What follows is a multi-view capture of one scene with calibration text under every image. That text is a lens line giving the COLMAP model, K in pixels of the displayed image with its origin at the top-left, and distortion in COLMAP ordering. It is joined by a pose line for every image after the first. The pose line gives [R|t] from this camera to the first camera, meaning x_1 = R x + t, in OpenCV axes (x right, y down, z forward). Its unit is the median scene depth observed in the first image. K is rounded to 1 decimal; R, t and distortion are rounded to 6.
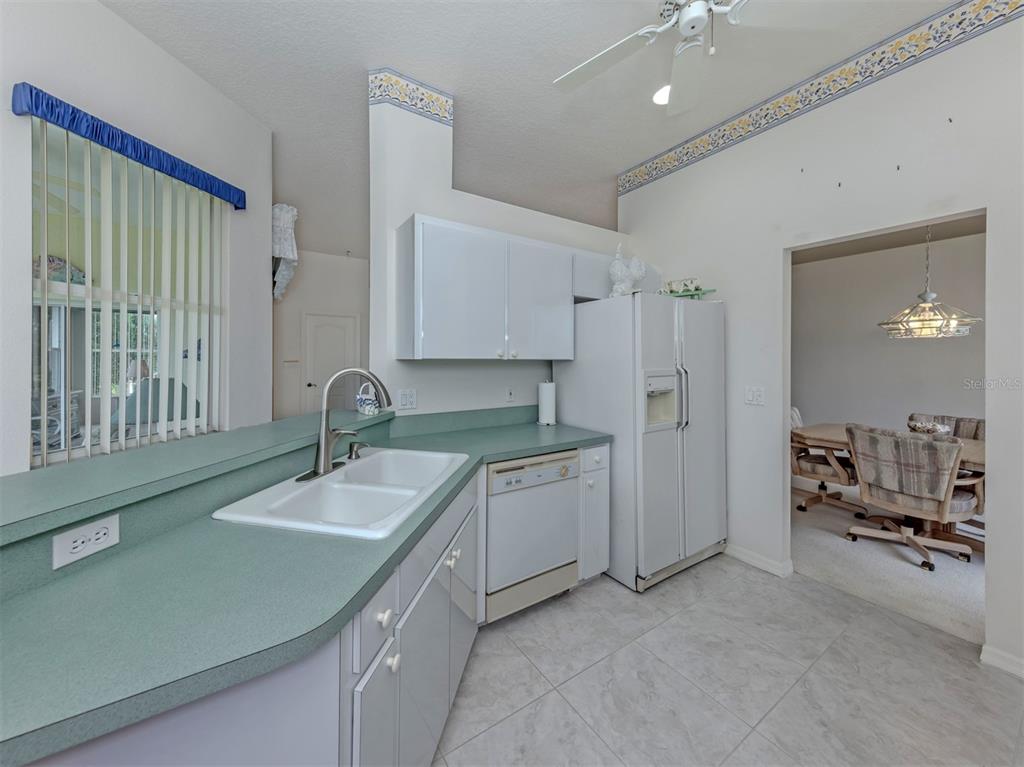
lens RADIAL K [[376.2, 0, 487.6], [0, 376.2, 356.9], [0, 0, 1]] dist [0.009733, 0.000024]
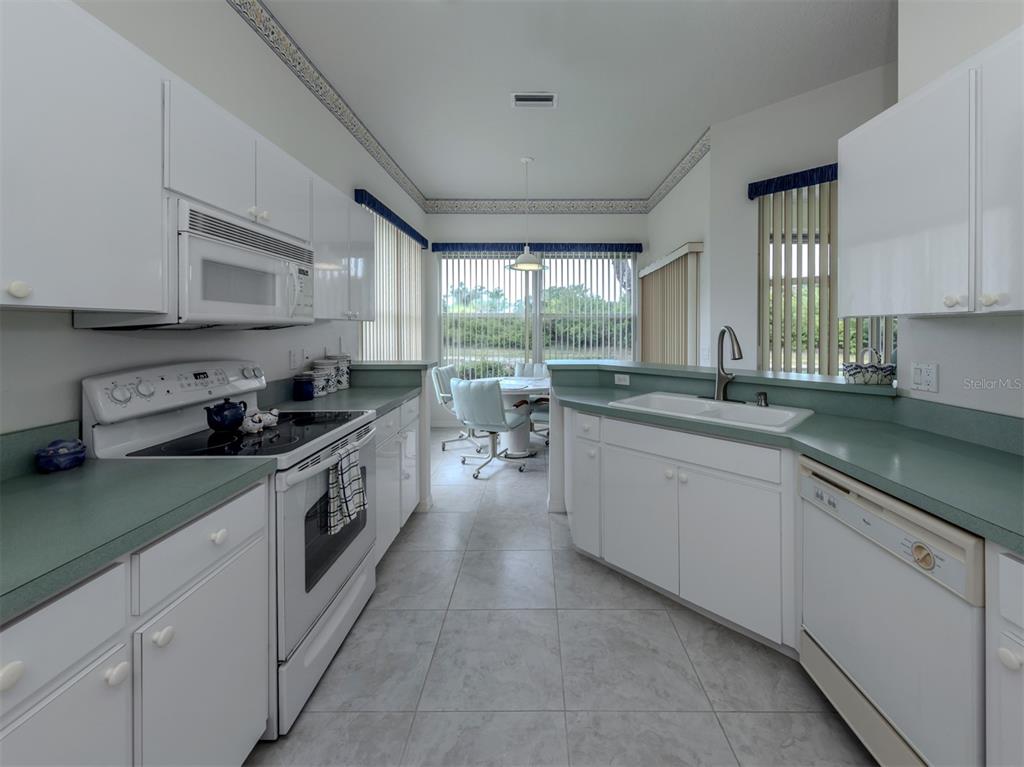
lens RADIAL K [[410.4, 0, 536.5], [0, 410.4, 334.9], [0, 0, 1]] dist [-0.000280, -0.000043]
pose [[-0.521814, 0.006890, -0.853032, 0.708065], [-0.001268, 0.999960, 0.008852, 0.028095], [0.853059, 0.005701, -0.521784, 0.704745]]
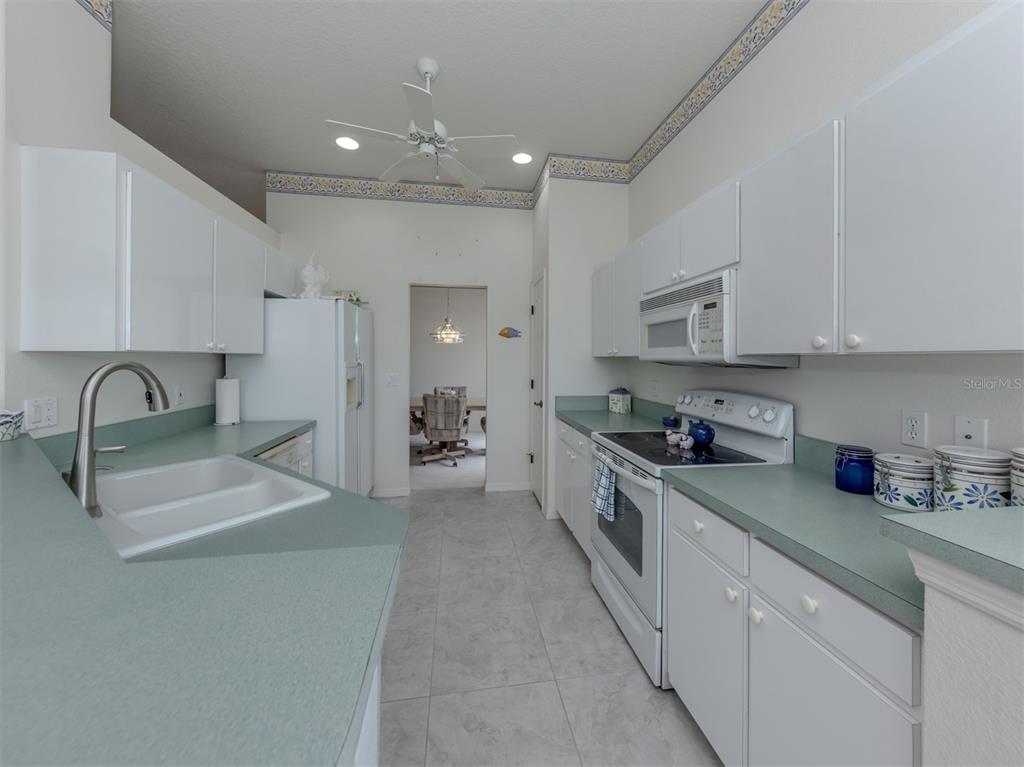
lens RADIAL K [[386.5, 0, 521.2], [0, 386.5, 354.3], [0, 0, 1]] dist [0.001399, -0.000064]
pose [[0.377125, 0.006707, 0.926138, -0.469749], [-0.007891, 0.999961, -0.004028, 0.007155], [-0.926129, -0.005789, 0.377163, -0.015685]]
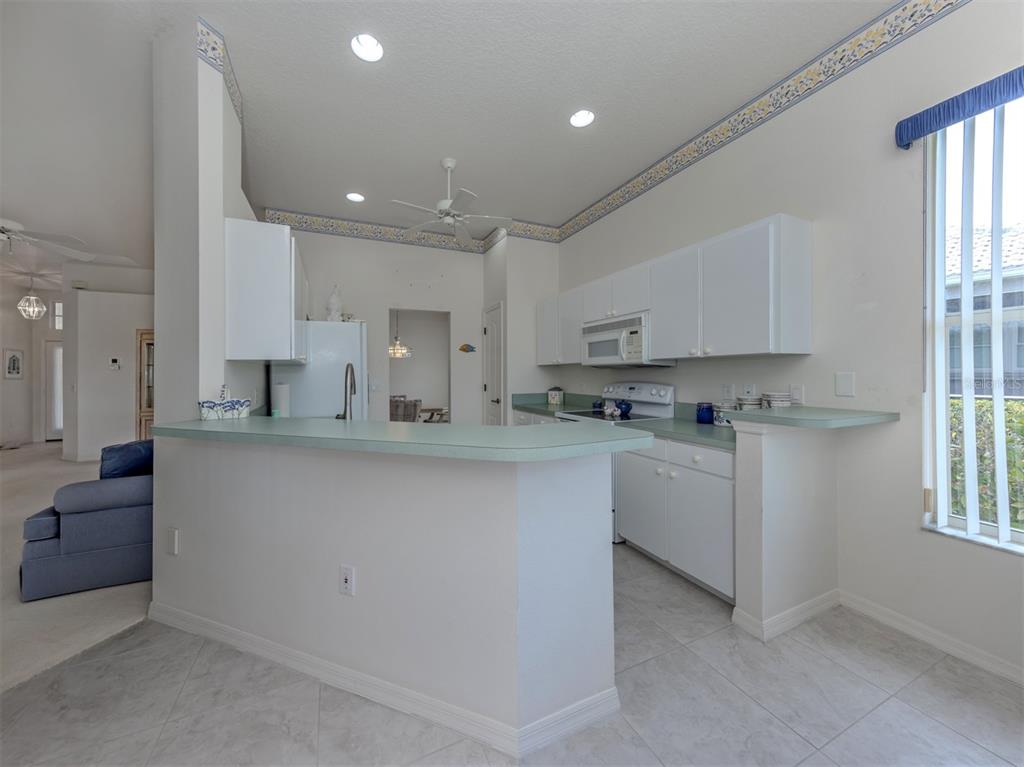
lens RADIAL K [[368.9, 0, 497.1], [0, 368.9, 372.8], [0, 0, 1]] dist [0.000915, 0.000117]
pose [[0.130872, -0.004398, 0.991389, -0.918069], [0.007842, 0.999963, 0.003401, 0.035561], [-0.991368, 0.007329, 0.130902, 0.206303]]
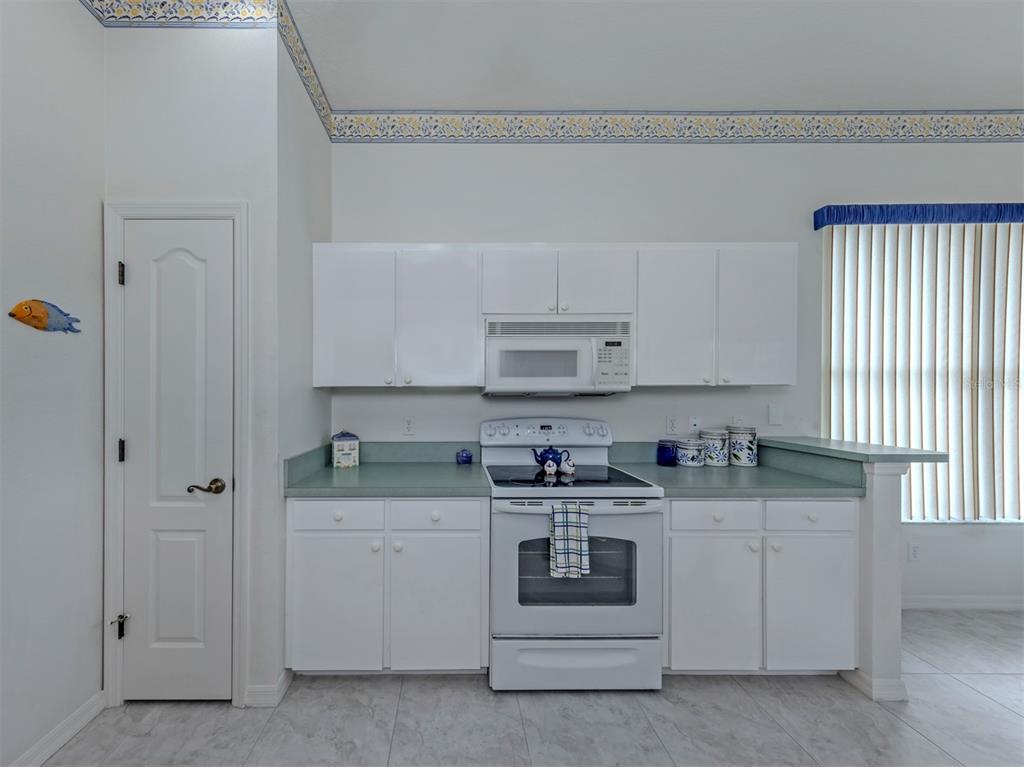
lens RADIAL K [[377.2, 0, 462.6], [0, 377.2, 394.8], [0, 0, 1]] dist [0.003041, 0.000321]
pose [[-0.854709, -0.008239, 0.519042, 0.140150], [-0.004819, 0.999957, 0.007937, 0.017371], [-0.519085, 0.004282, -0.854712, 0.756931]]
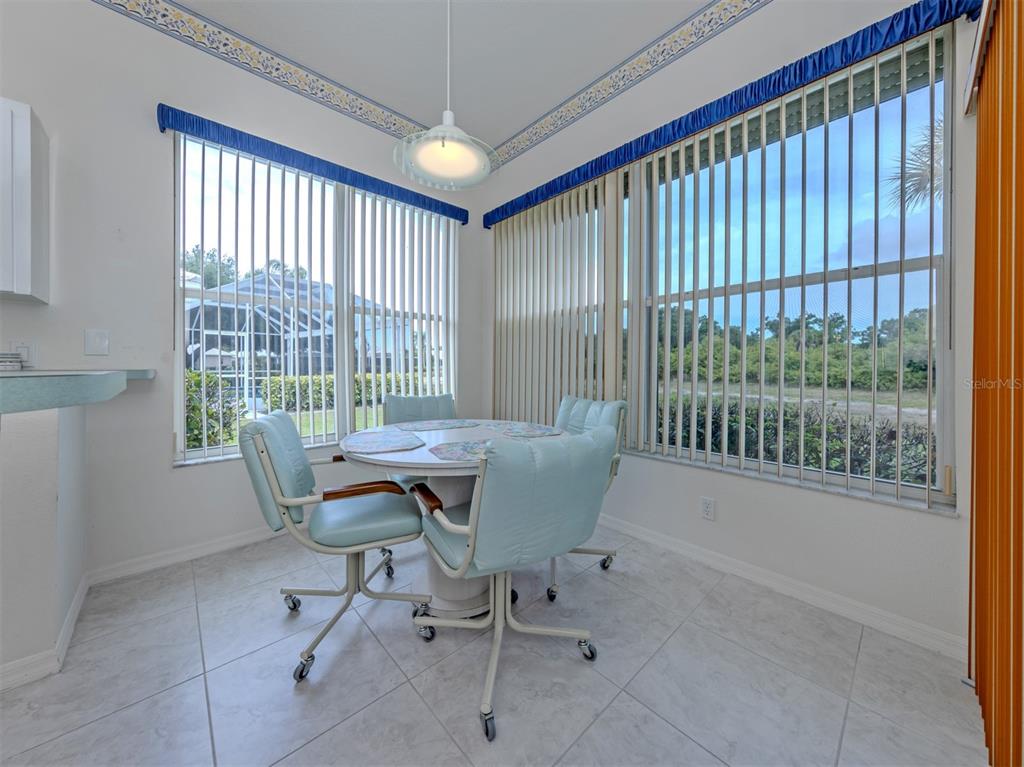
lens RADIAL K [[368.9, 0, 497.1], [0, 368.9, 372.8], [0, 0, 1]] dist [0.000915, 0.000117]
pose [[-0.984041, -0.006105, -0.177840, -0.681932], [-0.008664, 0.999870, 0.013617, 0.112205], [0.177733, 0.014941, -0.983965, 0.423756]]
